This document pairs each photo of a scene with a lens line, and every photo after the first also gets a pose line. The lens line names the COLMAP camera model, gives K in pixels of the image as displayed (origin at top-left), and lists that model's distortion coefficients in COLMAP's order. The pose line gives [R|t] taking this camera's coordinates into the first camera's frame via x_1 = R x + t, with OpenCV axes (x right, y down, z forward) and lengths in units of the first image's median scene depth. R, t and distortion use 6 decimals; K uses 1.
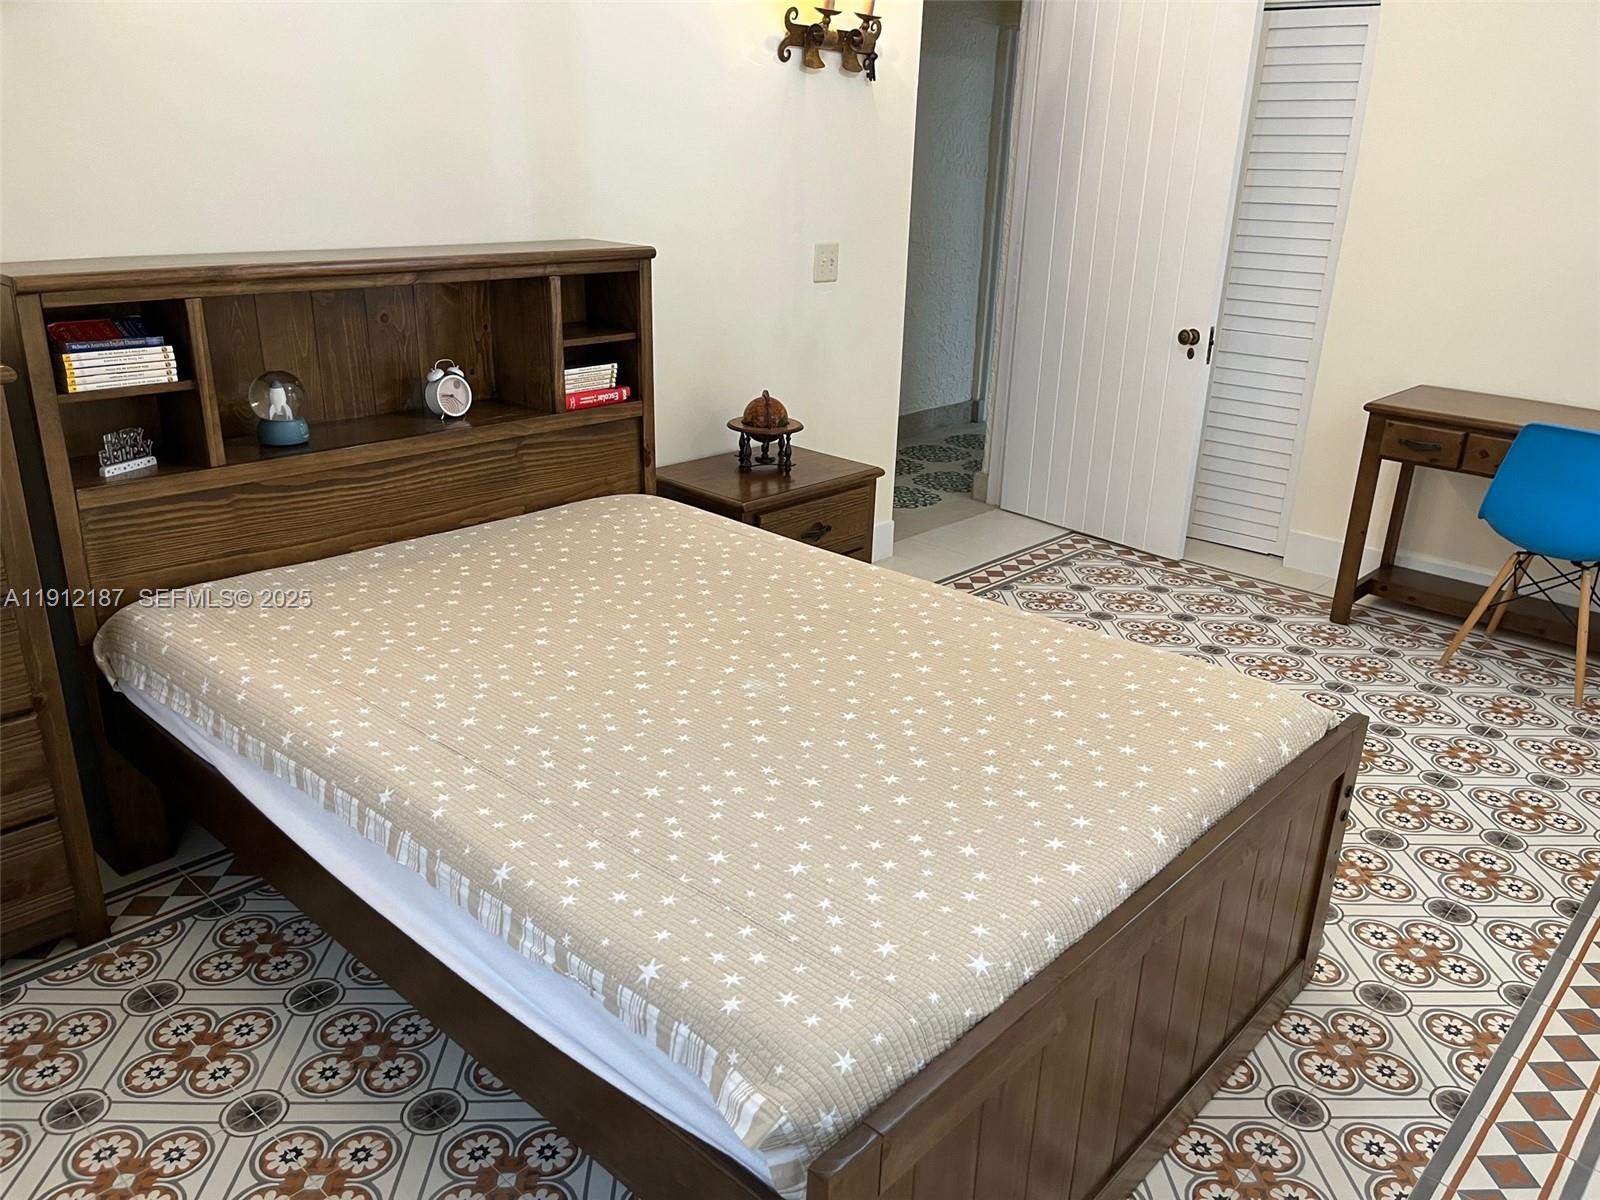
lens RADIAL K [[1209.2, 0, 799.2], [0, 1209.2, 613.3], [0, 0, 1]] dist [0.008666, -0.011476]
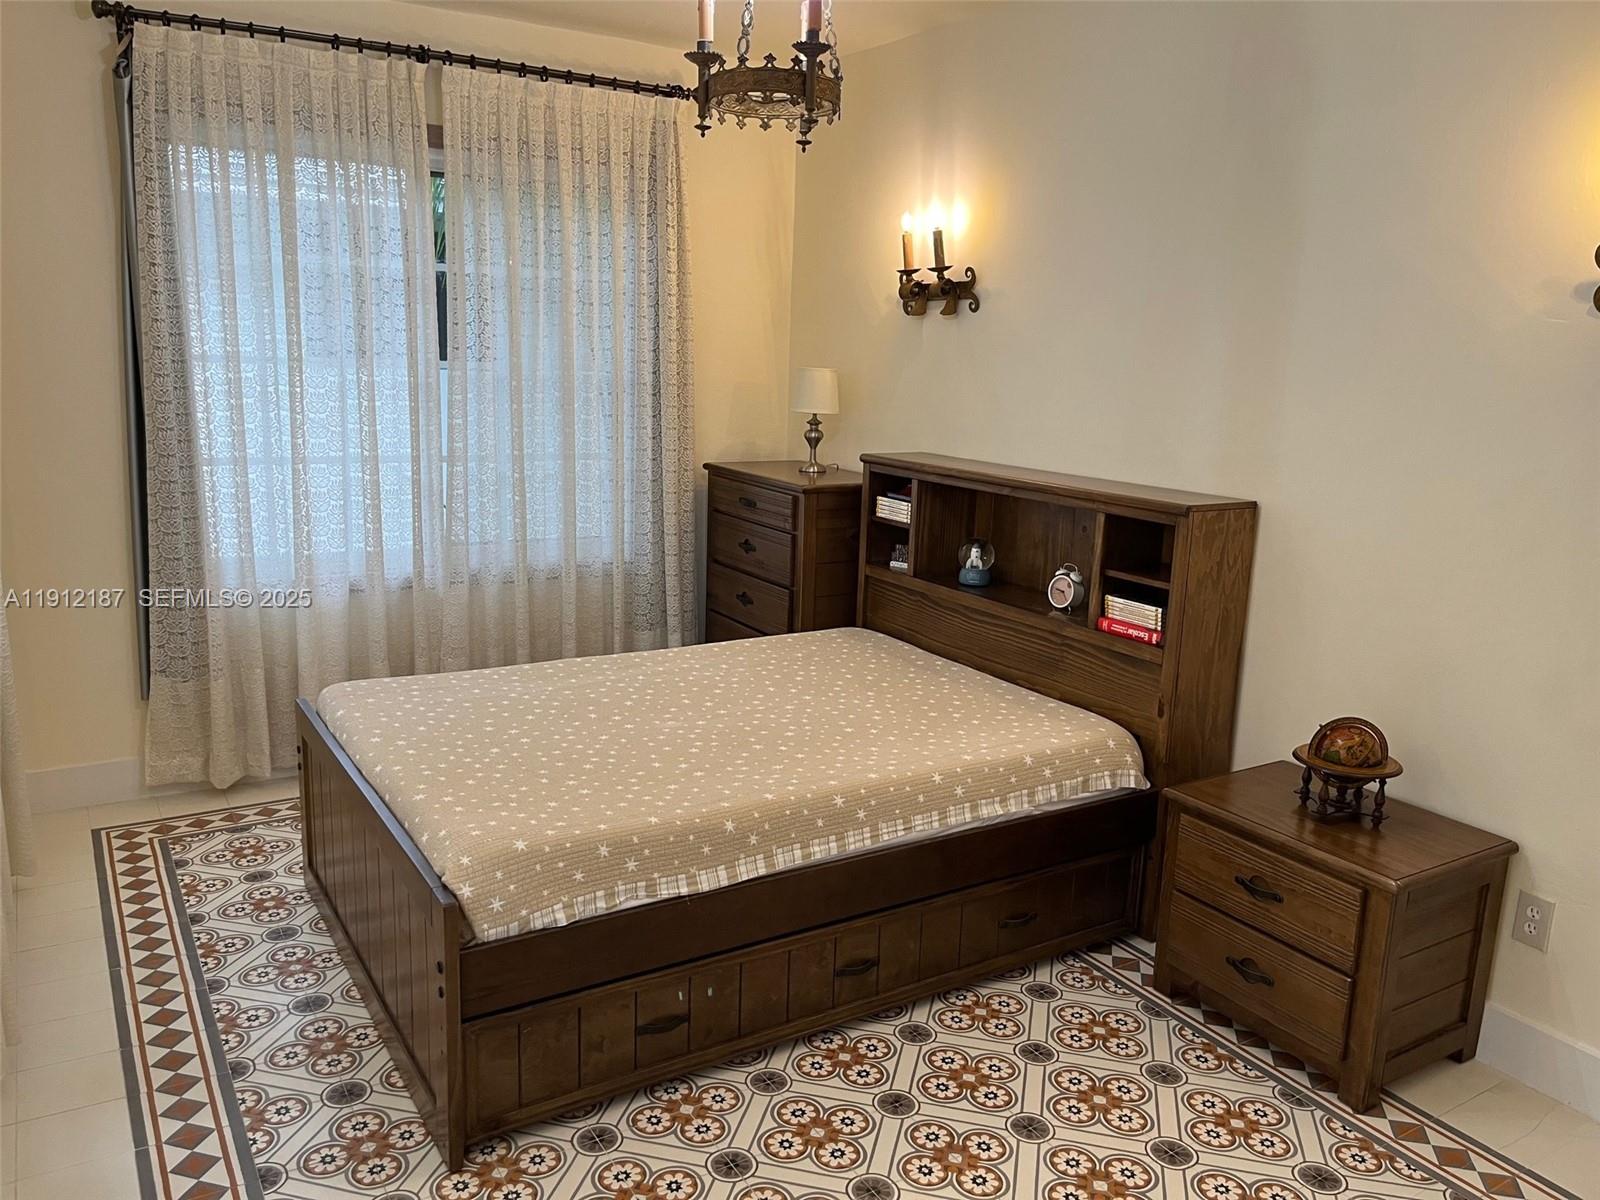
lens RADIAL K [[1209.2, 0, 802.0], [0, 1209.2, 591.0], [0, 0, 1]] dist [0.008666, -0.011476]
pose [[-0.249083, 0.144334, -0.957667, 1.442875], [-0.400520, 0.884960, 0.237548, -0.543335], [0.881783, 0.442734, -0.162620, 1.415334]]
